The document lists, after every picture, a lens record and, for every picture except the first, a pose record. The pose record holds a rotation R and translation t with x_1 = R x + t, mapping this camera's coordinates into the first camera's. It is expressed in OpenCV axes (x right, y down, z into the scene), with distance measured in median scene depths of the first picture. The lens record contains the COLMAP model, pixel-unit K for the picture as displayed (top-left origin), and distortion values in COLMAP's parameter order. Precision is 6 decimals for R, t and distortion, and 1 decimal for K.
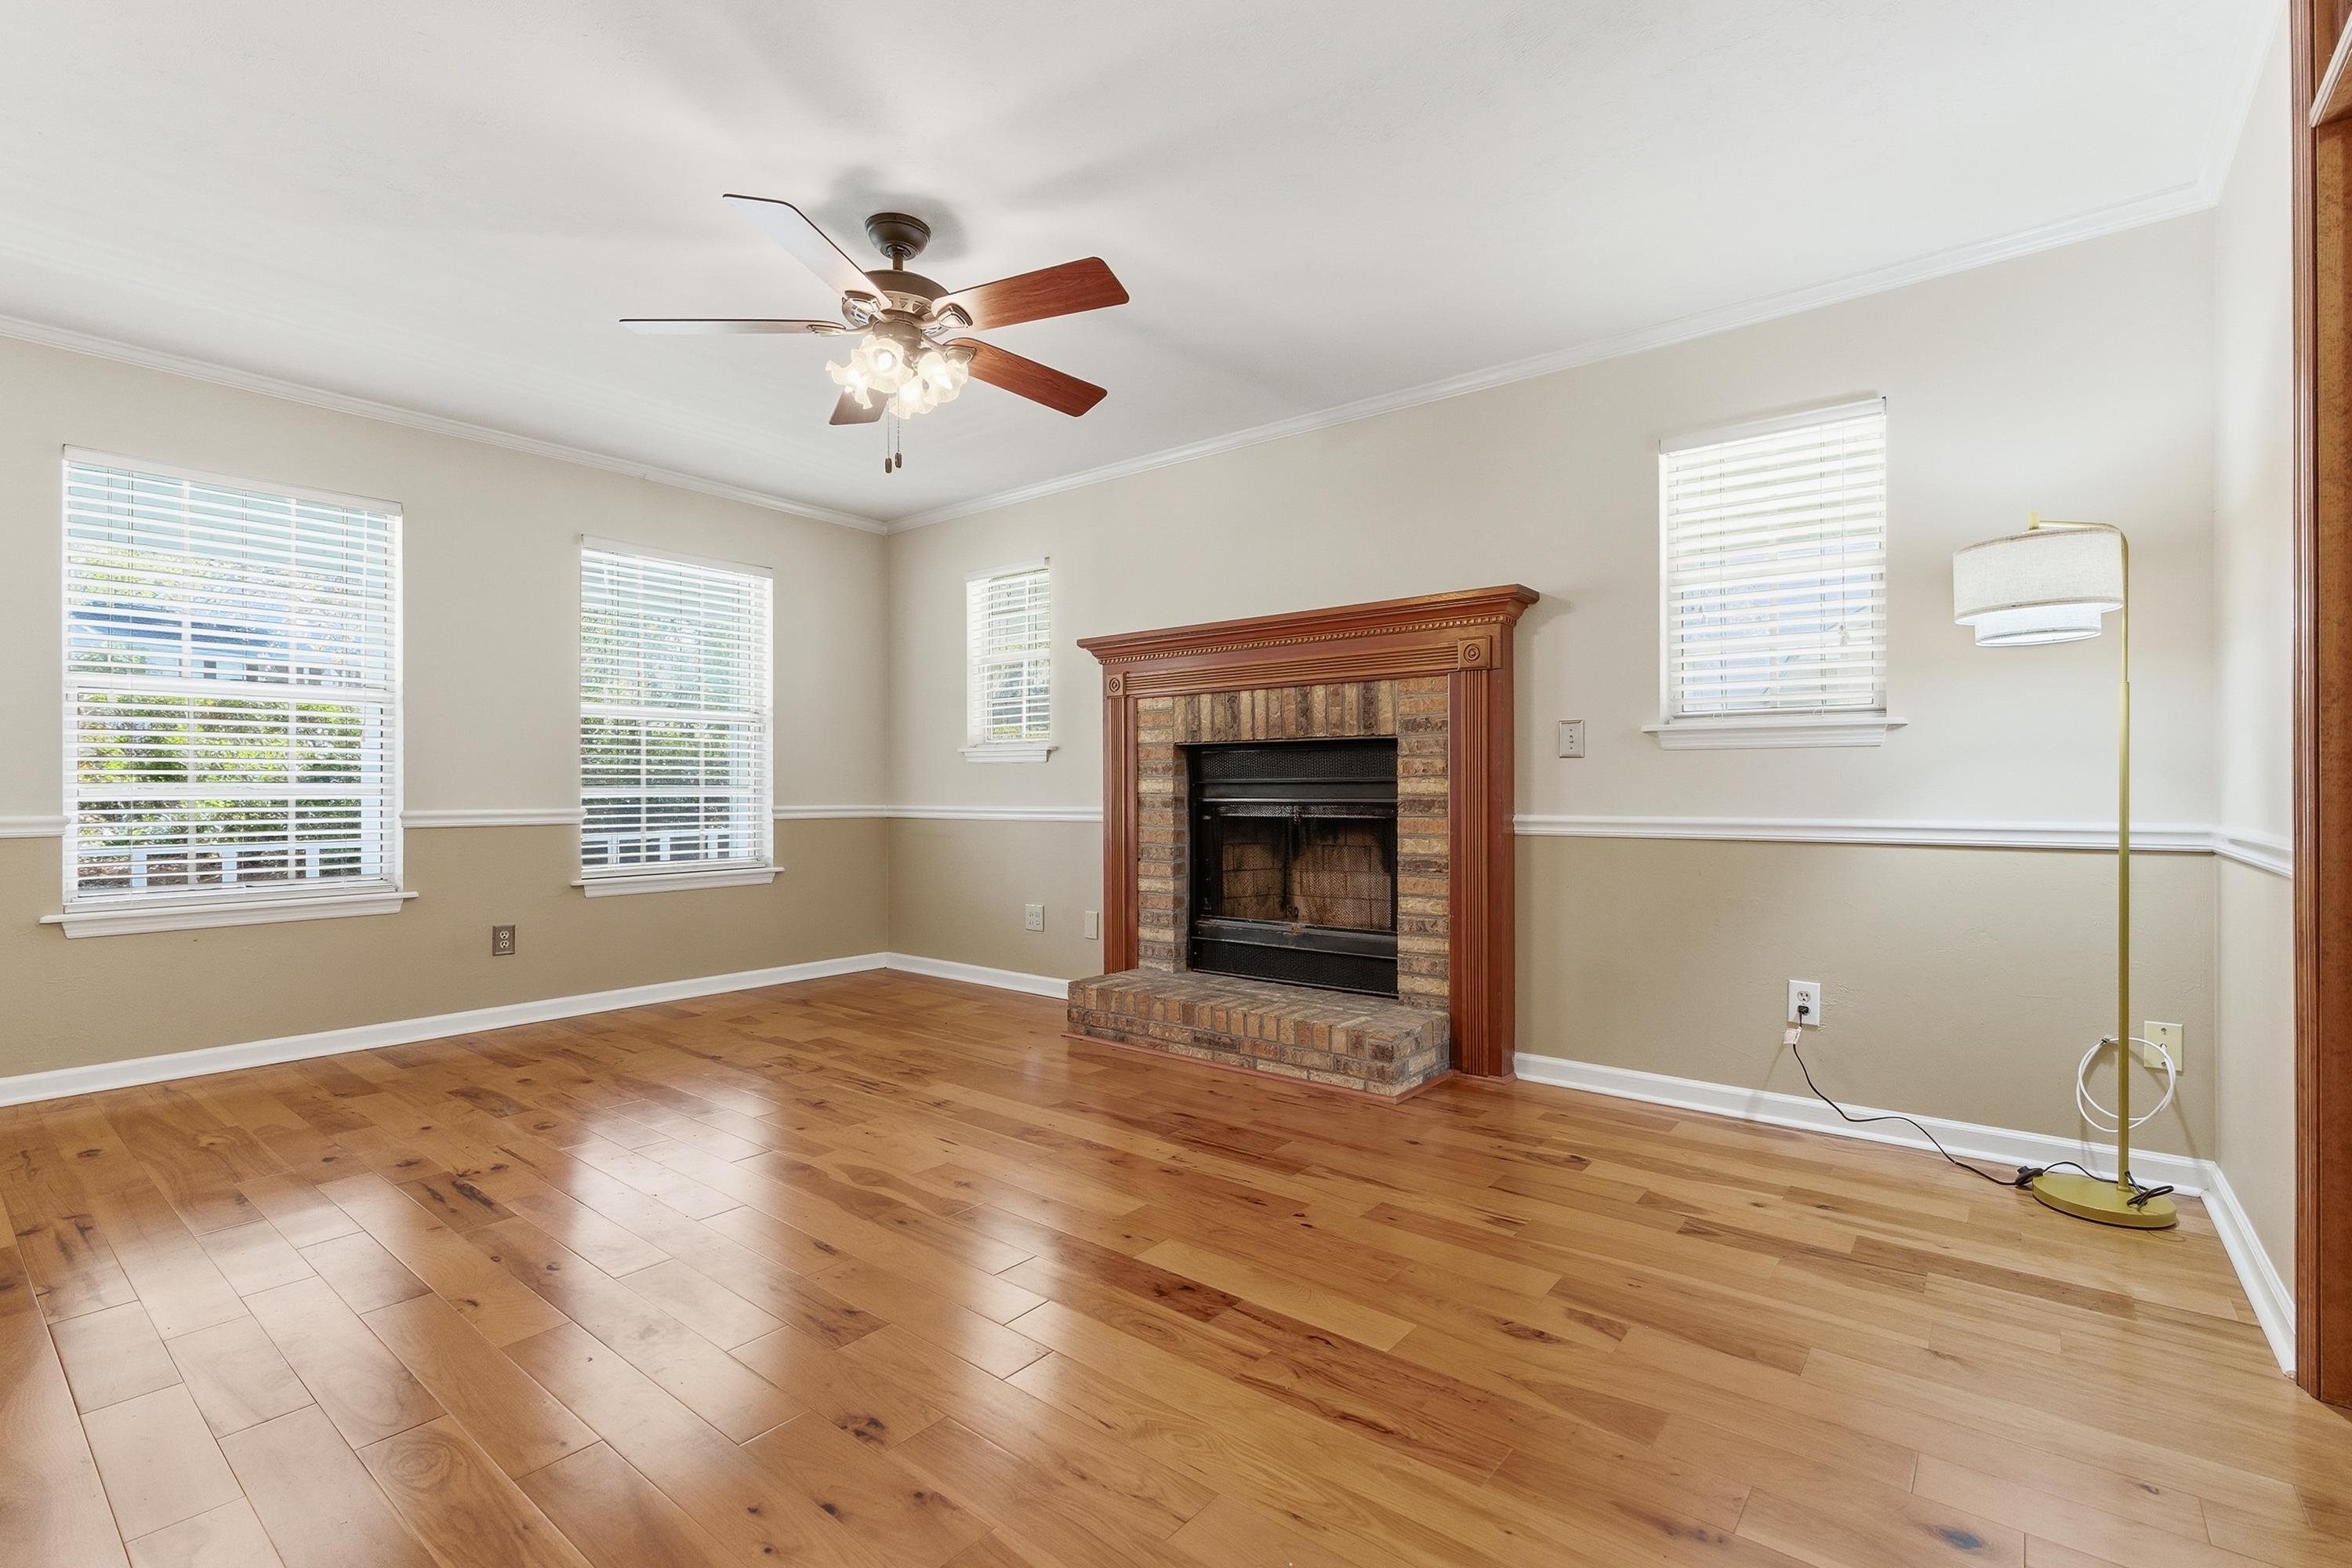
lens RADIAL K [[1064.9, 0, 1179.2], [0, 1064.9, 780.9], [0, 0, 1]] dist [-0.003468, 0.003541]
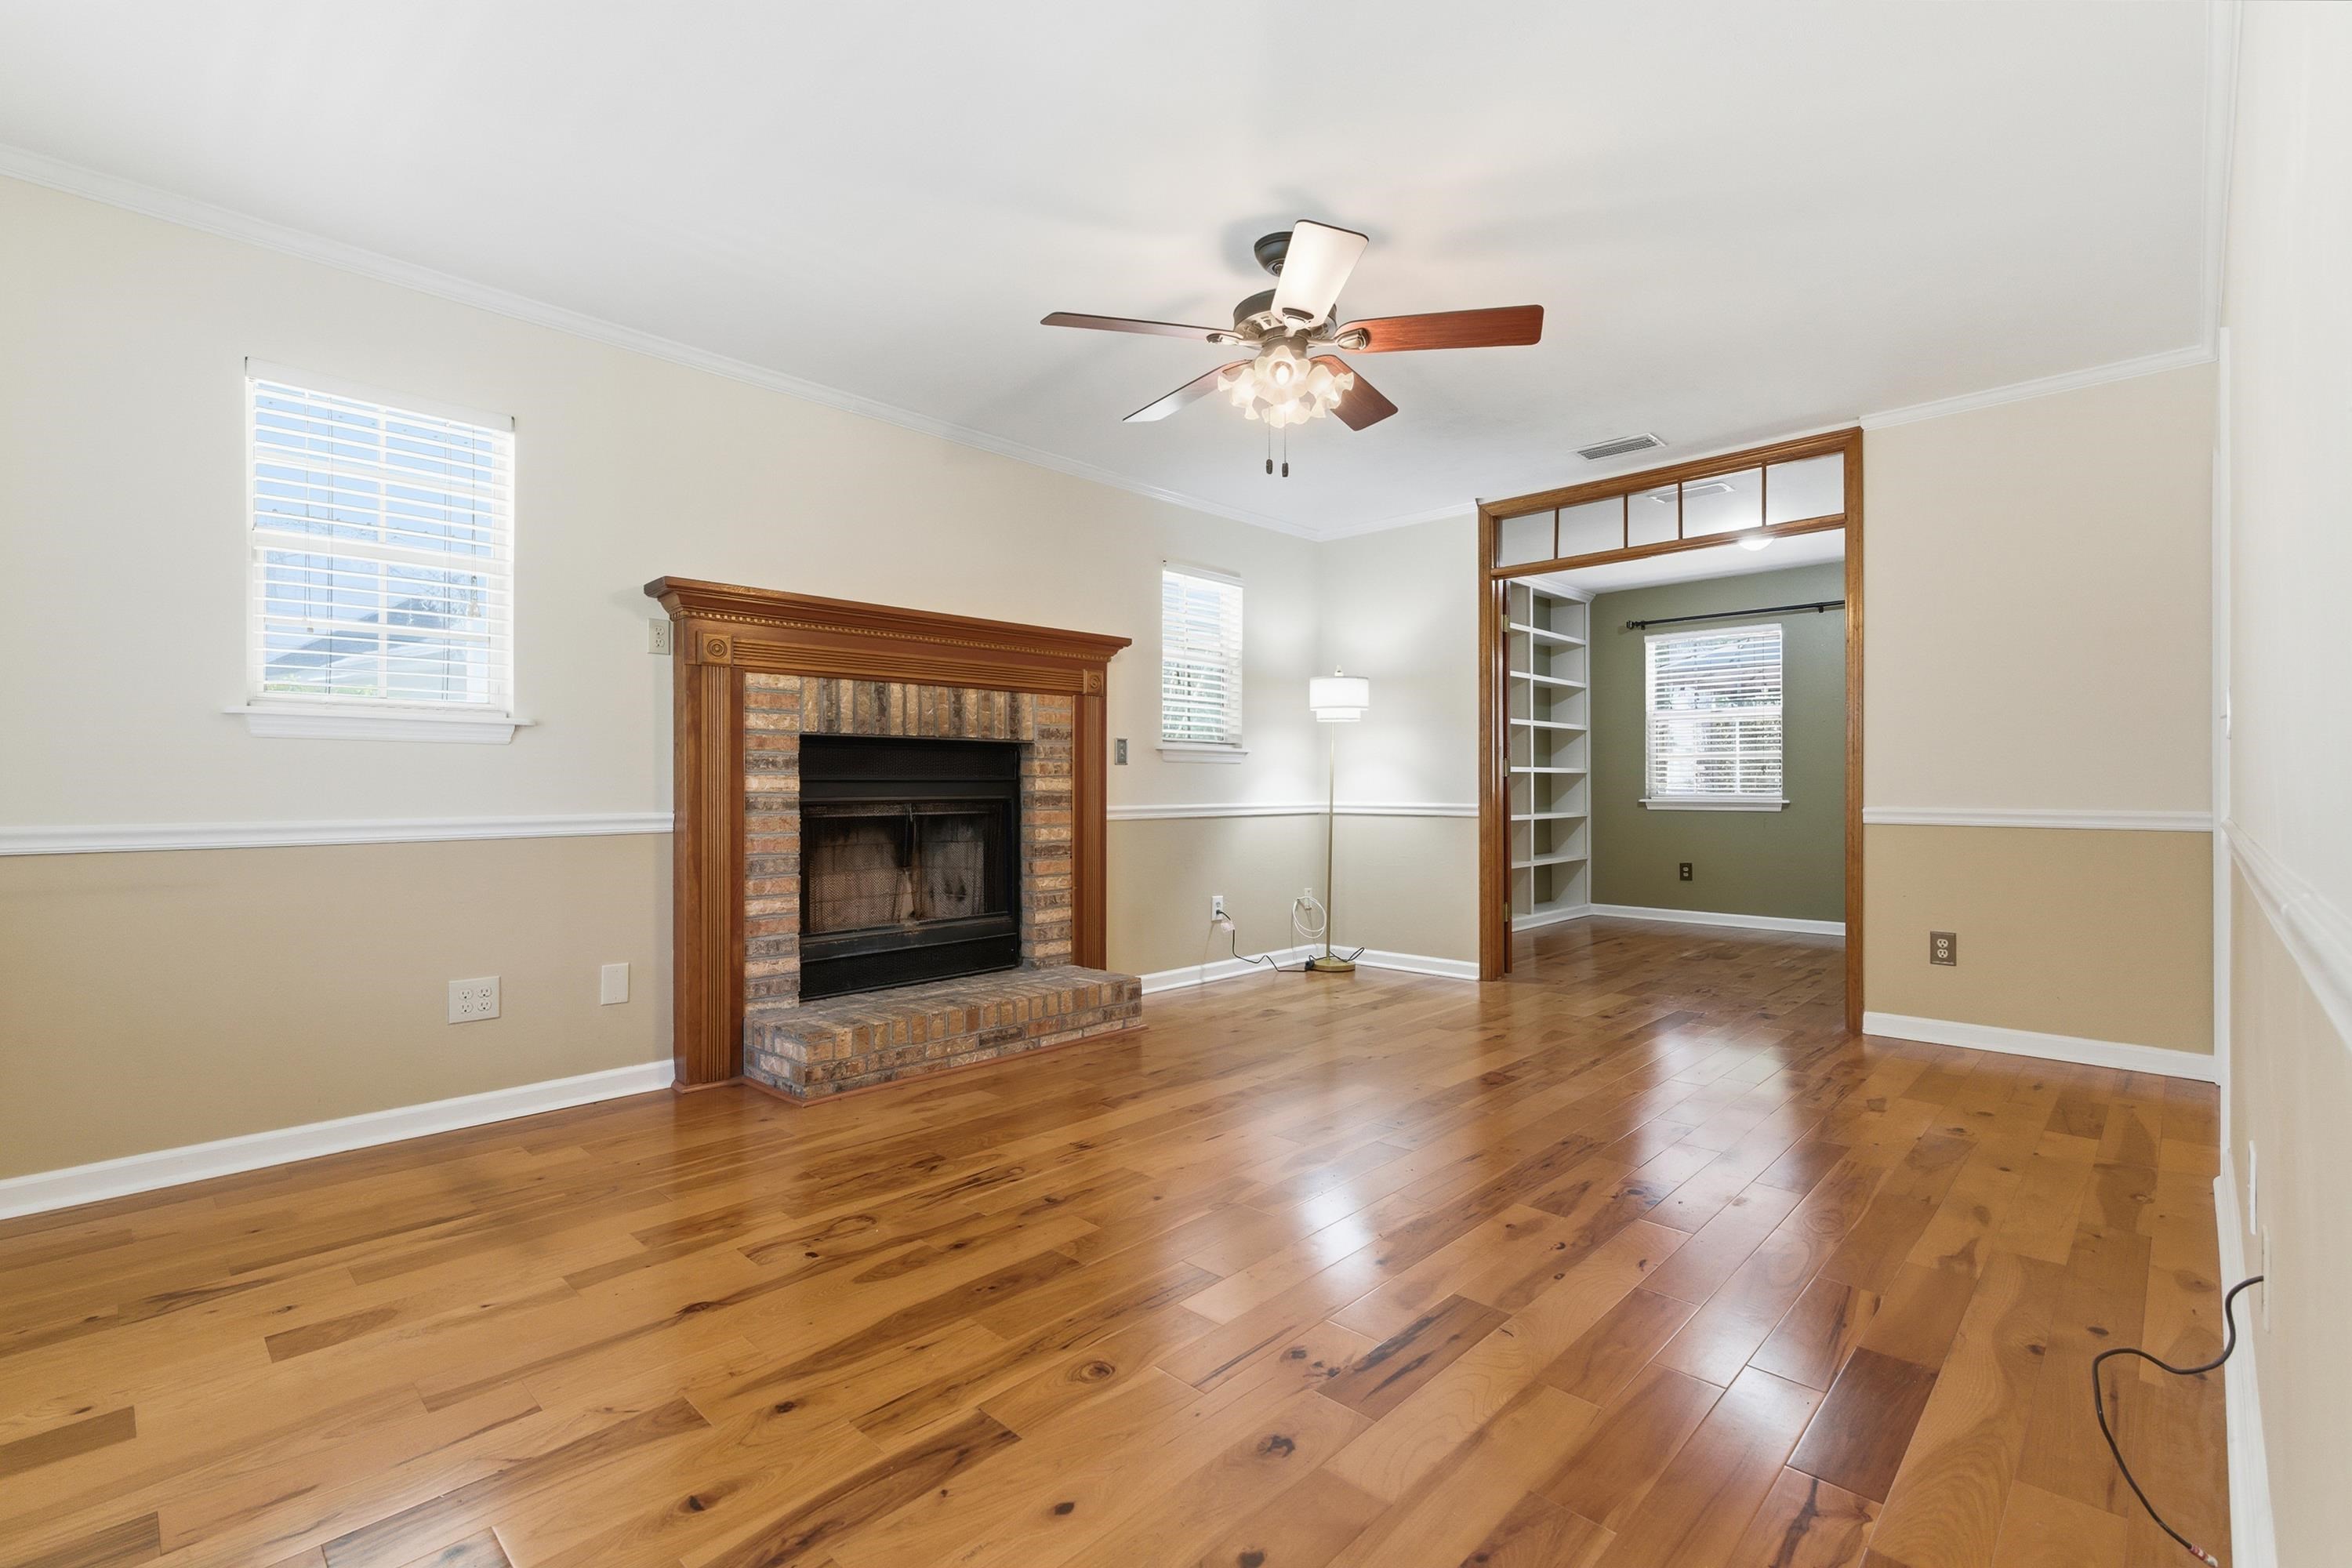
lens RADIAL K [[1064.9, 0, 1184.1], [0, 1064.9, 779.9], [0, 0, 1]] dist [-0.003468, 0.003541]
pose [[0.079028, 0.007559, 0.996844, -0.934213], [-0.007252, 0.999949, -0.007007, 0.006657], [-0.996846, -0.006675, 0.079079, 0.726411]]
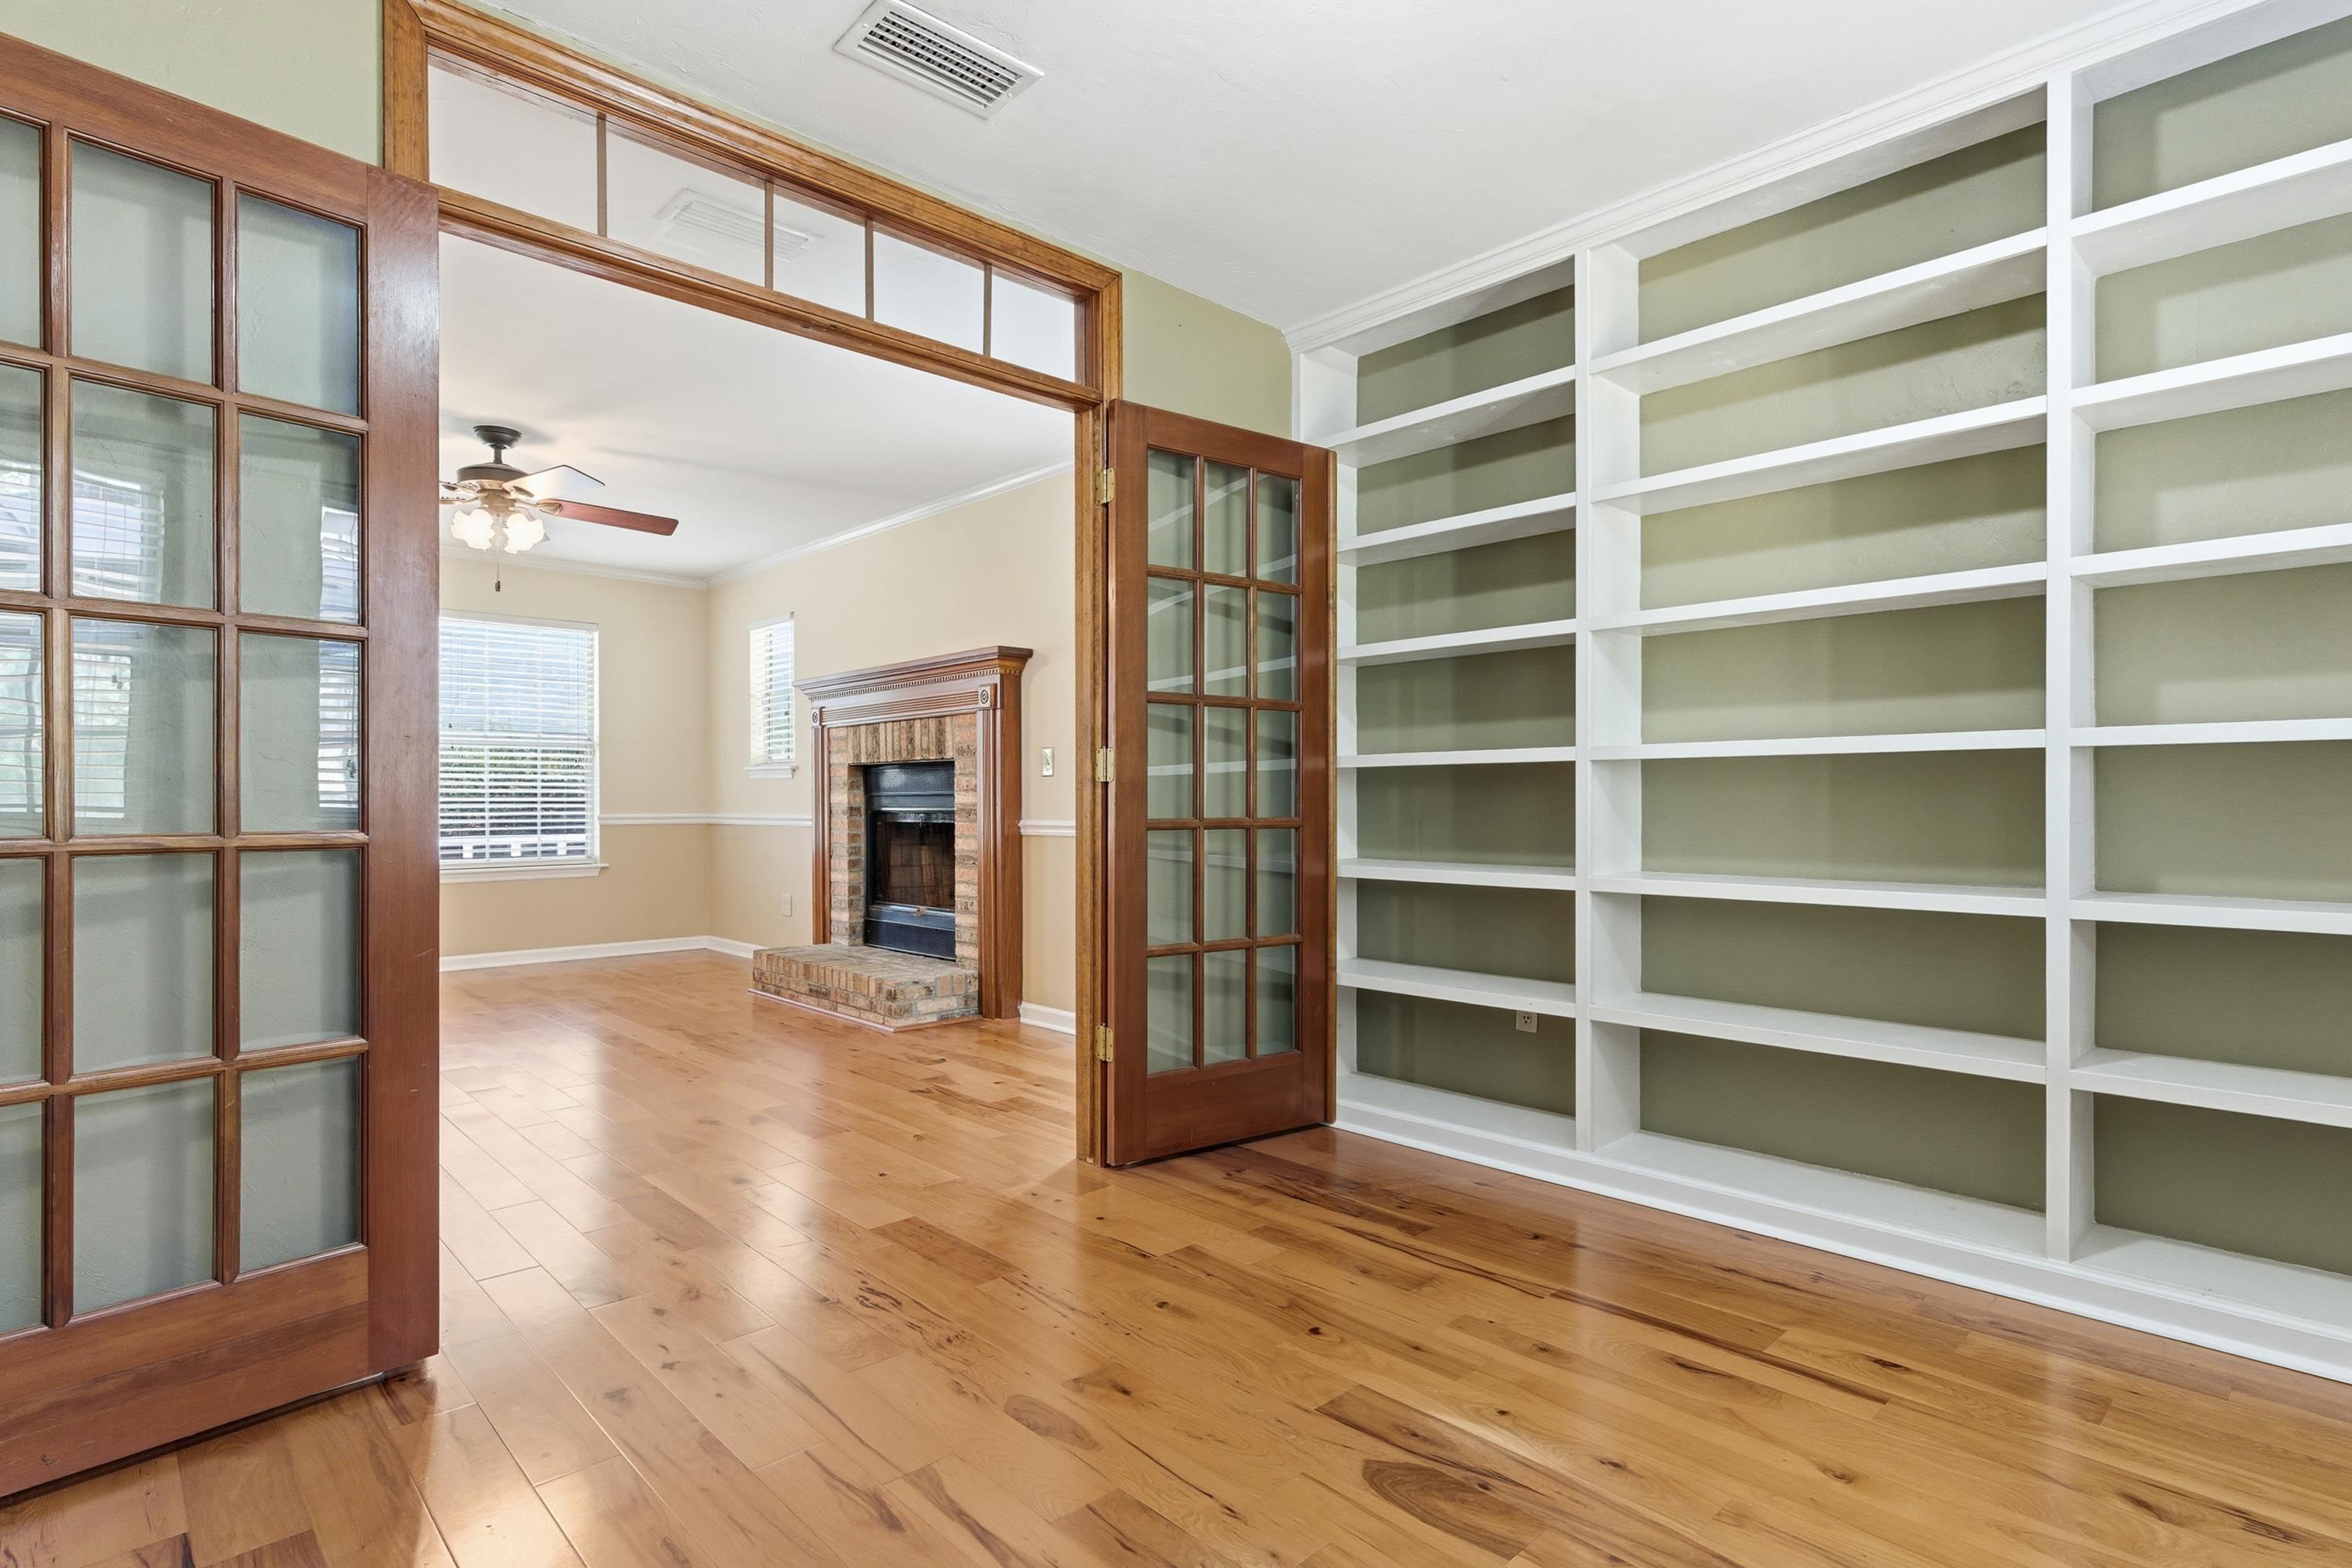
lens RADIAL K [[1182.9, 0, 1176.6], [0, 1182.9, 794.8], [0, 0, 1]] dist [-0.001020, 0.000012]
pose [[0.990127, -0.001569, -0.140167, 0.659133], [0.002140, 0.999990, 0.003920, -0.004128], [0.140159, -0.004181, 0.990120, -0.378475]]
